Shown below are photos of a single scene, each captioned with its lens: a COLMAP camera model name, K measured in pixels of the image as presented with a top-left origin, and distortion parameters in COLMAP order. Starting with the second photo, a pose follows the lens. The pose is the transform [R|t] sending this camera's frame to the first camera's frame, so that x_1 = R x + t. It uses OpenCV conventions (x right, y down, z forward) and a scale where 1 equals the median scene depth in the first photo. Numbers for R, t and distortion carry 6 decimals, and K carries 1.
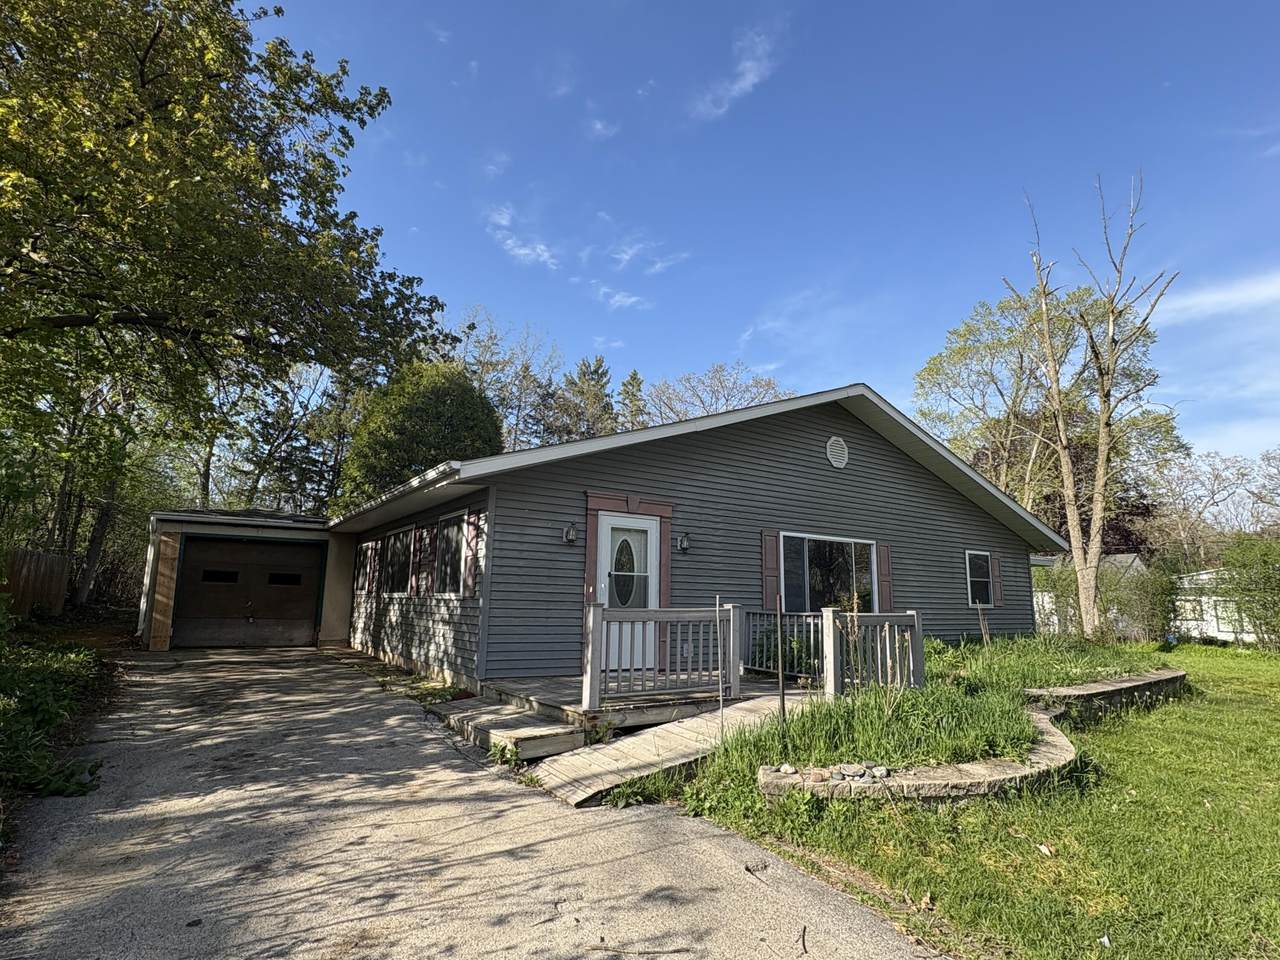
lens RADIAL K [[662.8, 0, 640.0], [0, 662.8, 480.0], [0, 0, 1]] dist [-0.000496, -0.000010]
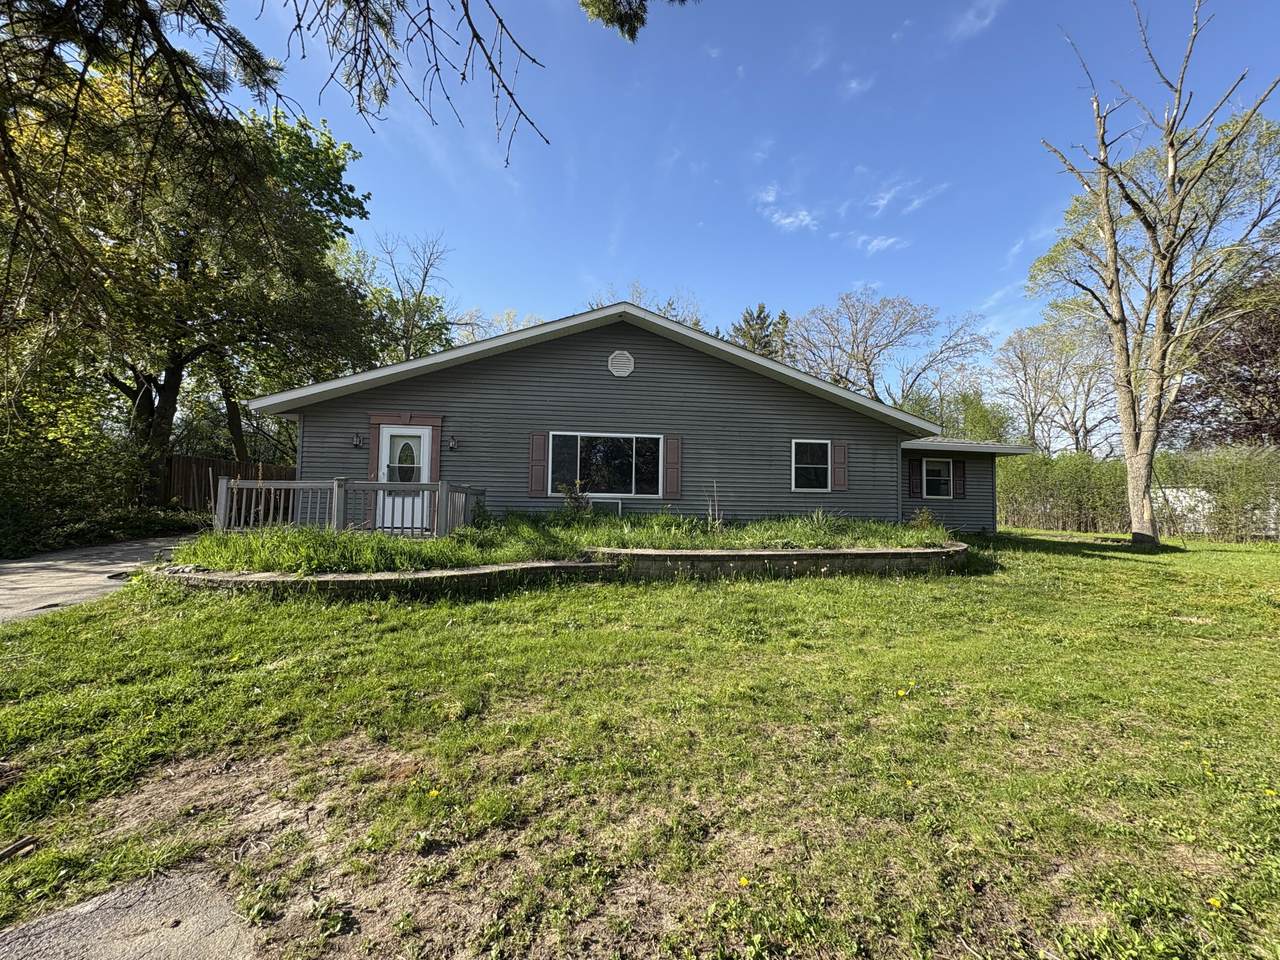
lens RADIAL K [[505.9, 0, 640.0], [0, 505.9, 480.0], [0, 0, 1]] dist [-0.007713, -0.000045]
pose [[0.888600, -0.022542, -0.458128, 0.771483], [0.081227, 0.990739, 0.108802, 0.073451], [0.451433, -0.133894, 0.882202, 0.180375]]
